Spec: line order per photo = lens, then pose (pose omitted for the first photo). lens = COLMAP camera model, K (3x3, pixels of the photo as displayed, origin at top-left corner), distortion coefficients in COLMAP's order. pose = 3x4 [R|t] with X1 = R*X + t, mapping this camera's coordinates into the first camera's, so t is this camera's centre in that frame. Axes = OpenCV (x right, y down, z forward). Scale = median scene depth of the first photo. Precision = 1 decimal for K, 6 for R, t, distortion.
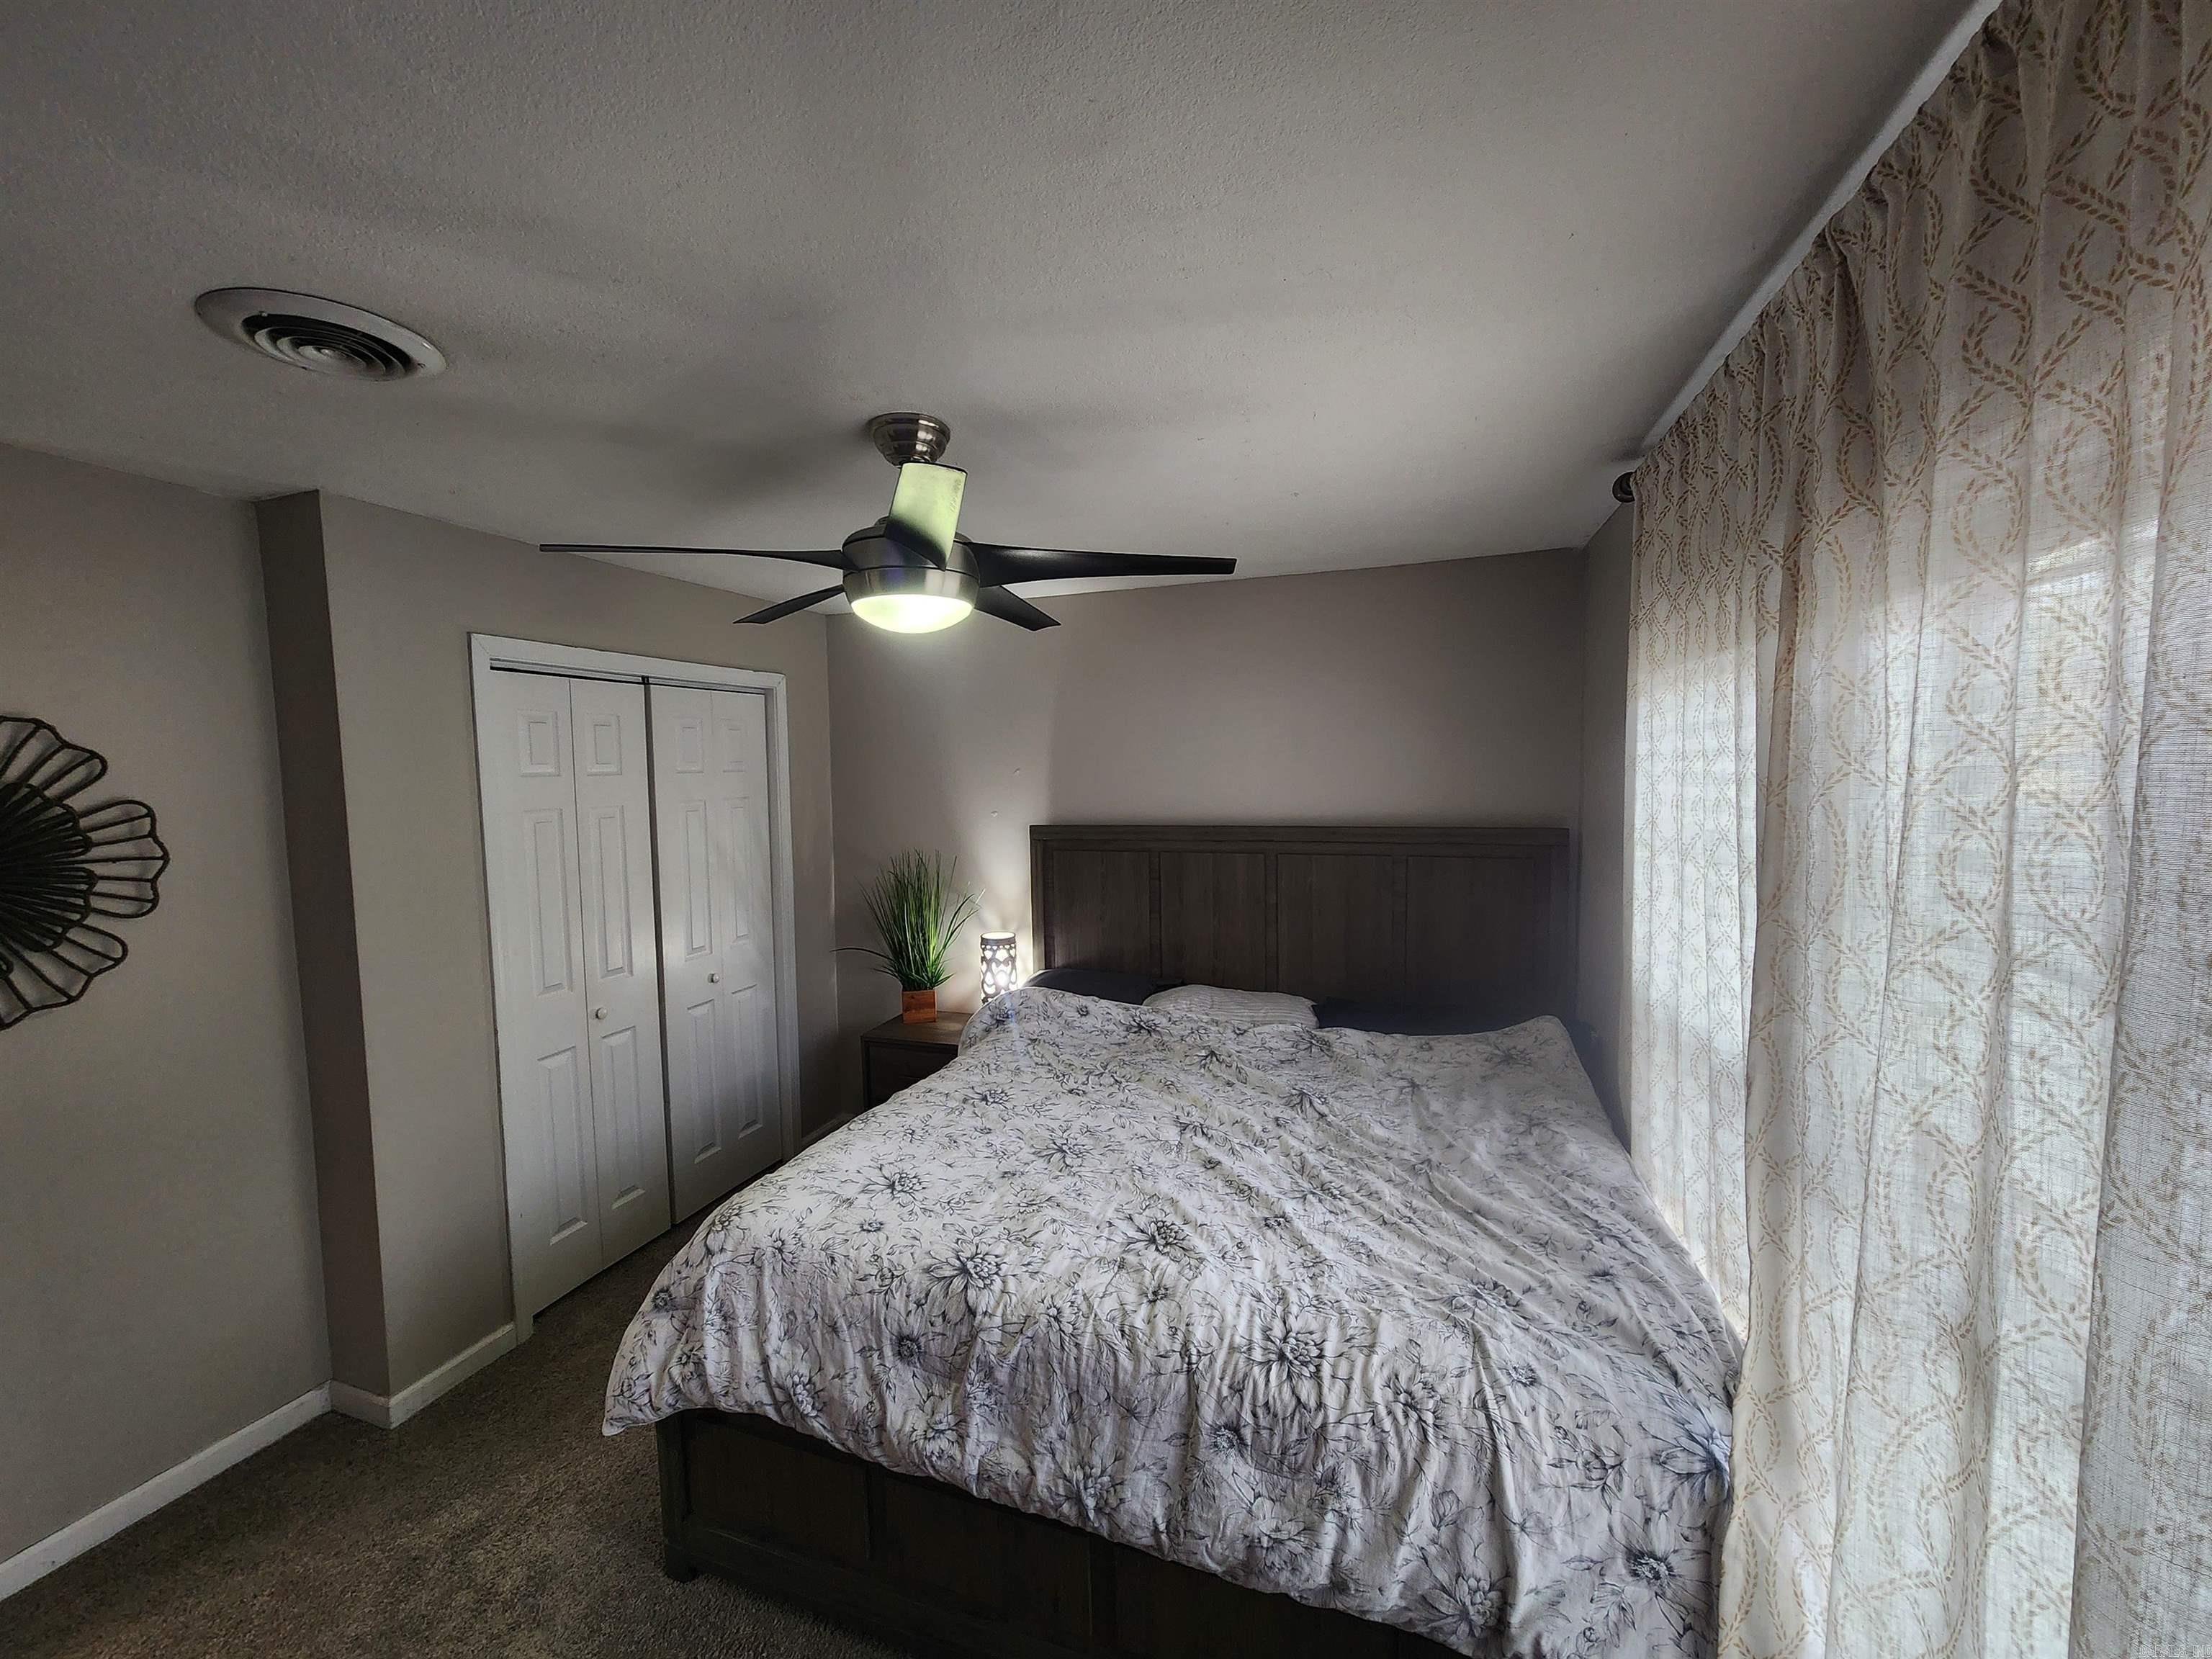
lens RADIAL K [[891.2, 0, 1076.9], [0, 891.2, 847.3], [0, 0, 1]] dist [-0.001721, -0.000525]
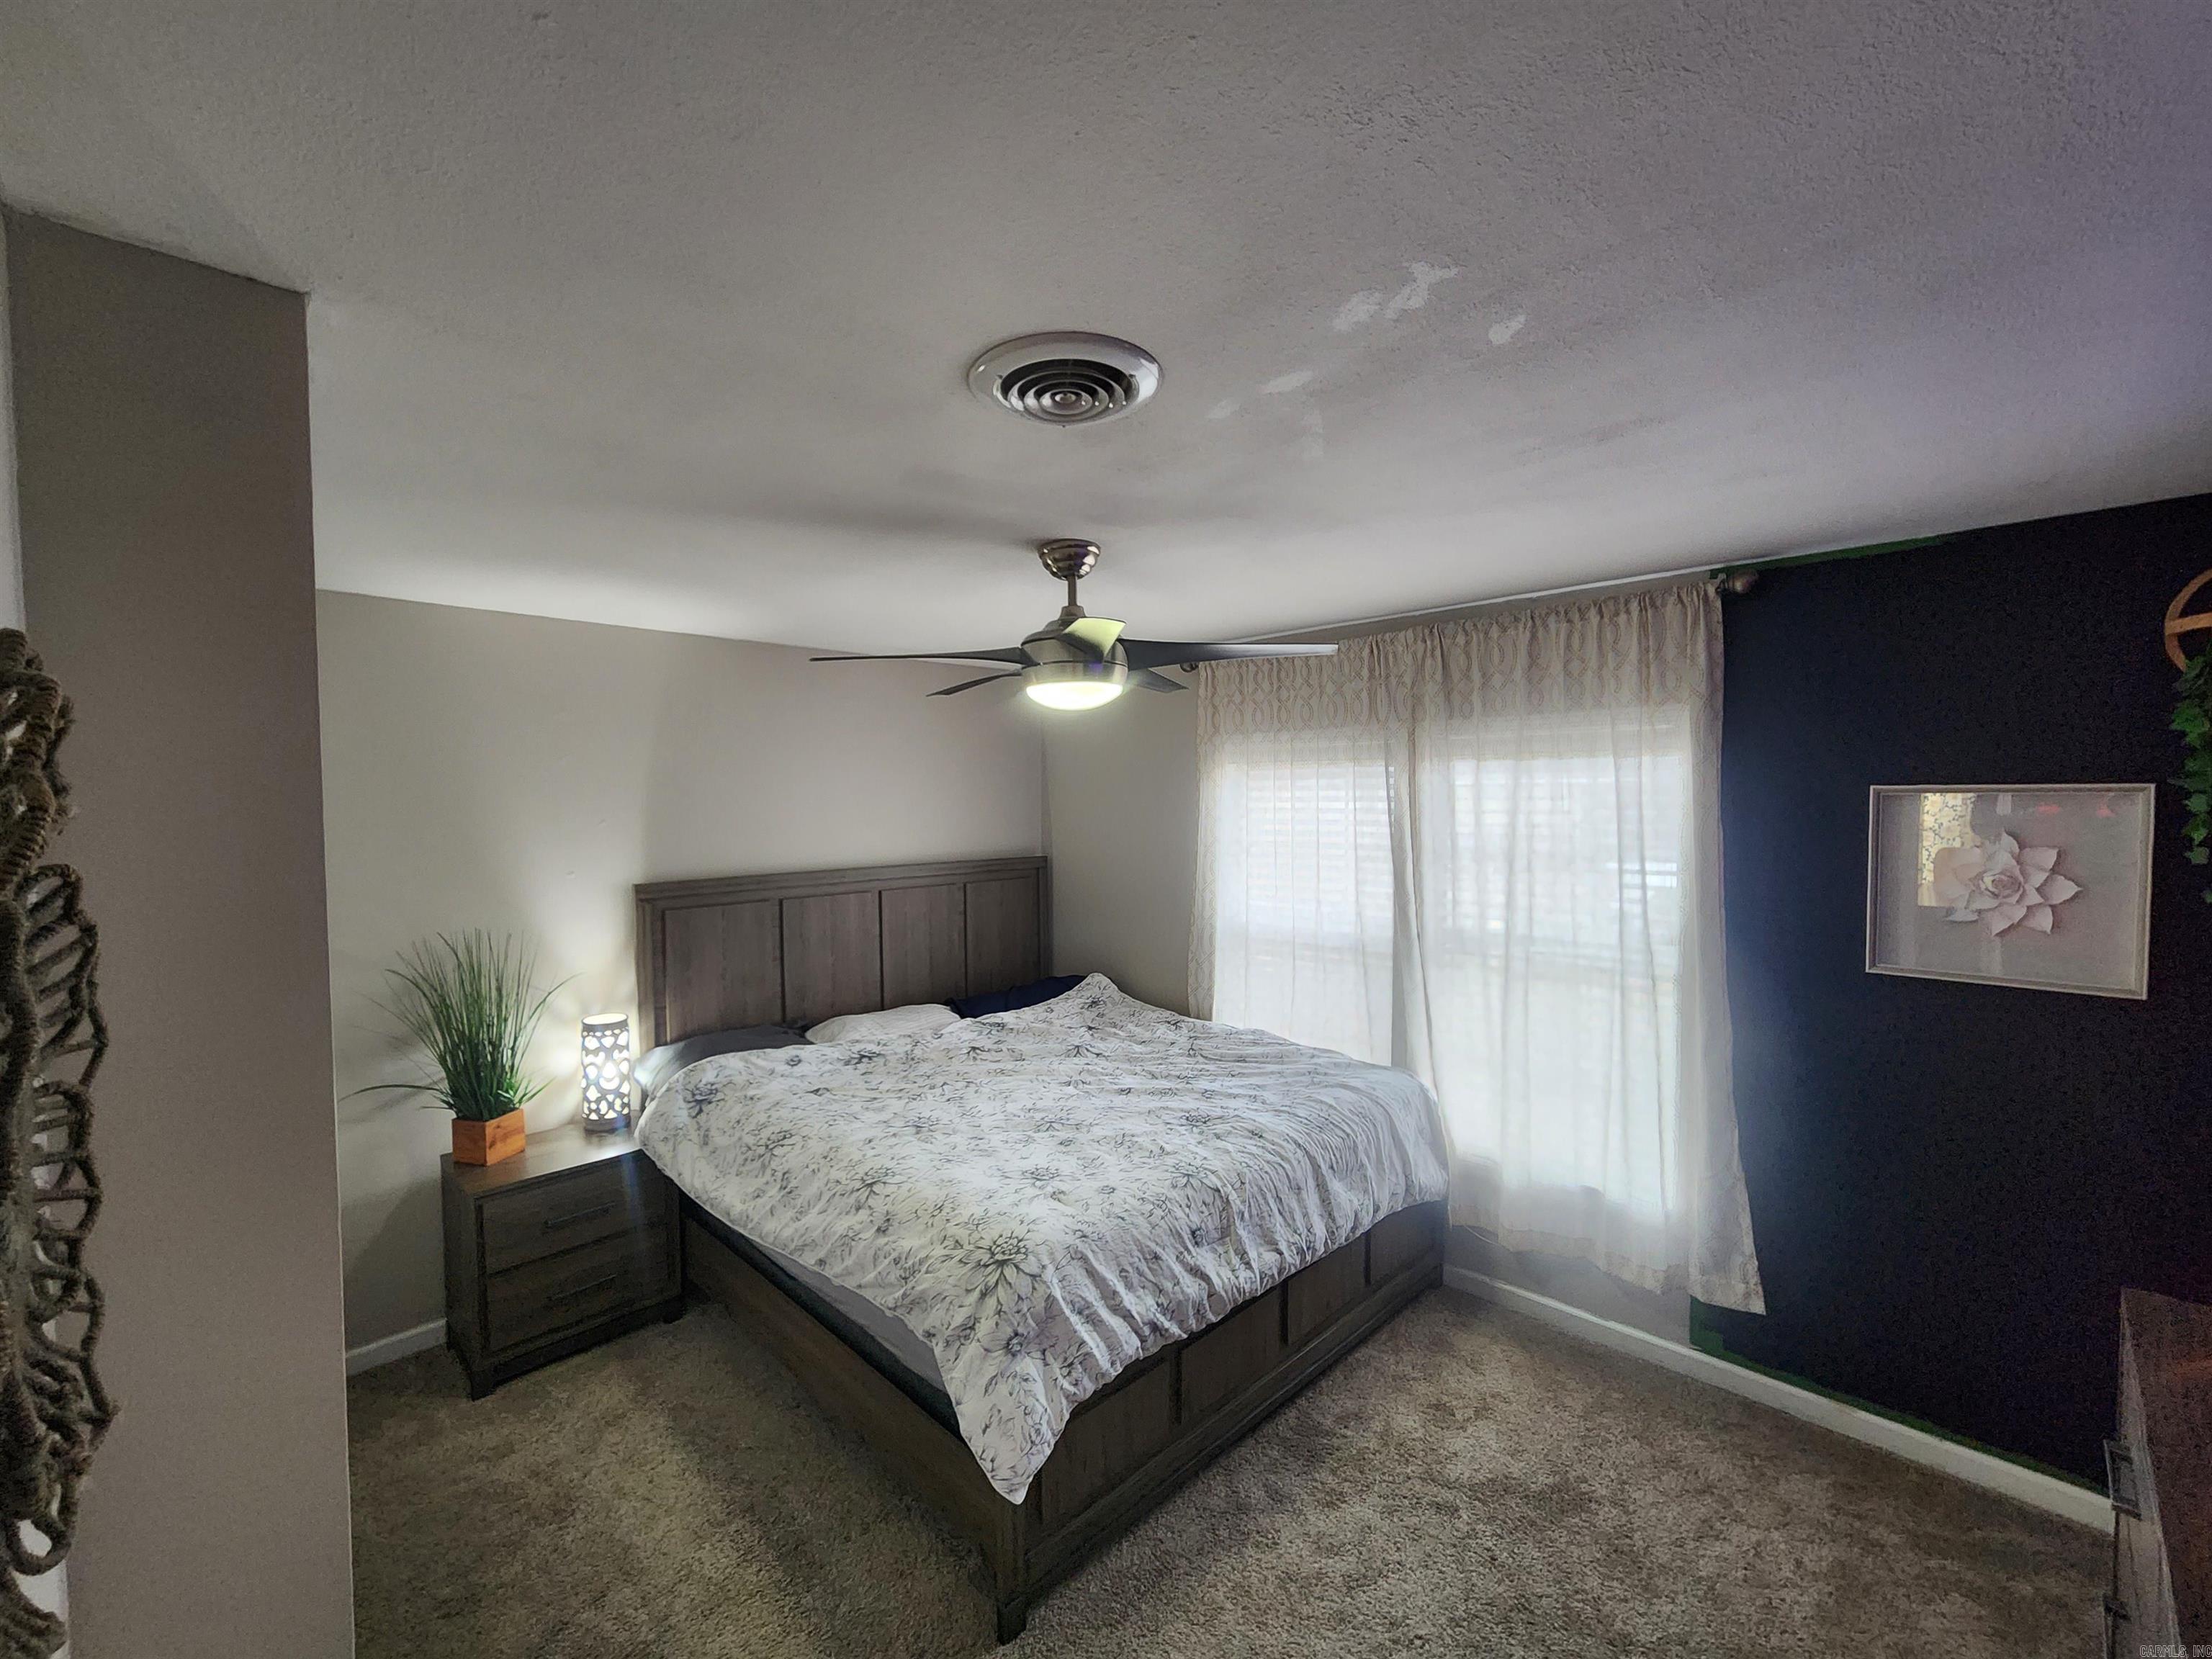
lens RADIAL K [[904.9, 0, 1096.3], [0, 904.9, 823.8], [0, 0, 1]] dist [0.001370, -0.000114]
pose [[0.441735, -0.016728, 0.896990, -1.387848], [0.085357, 0.996074, -0.023459, -0.051334], [-0.893076, 0.086927, 0.441429, 0.429425]]
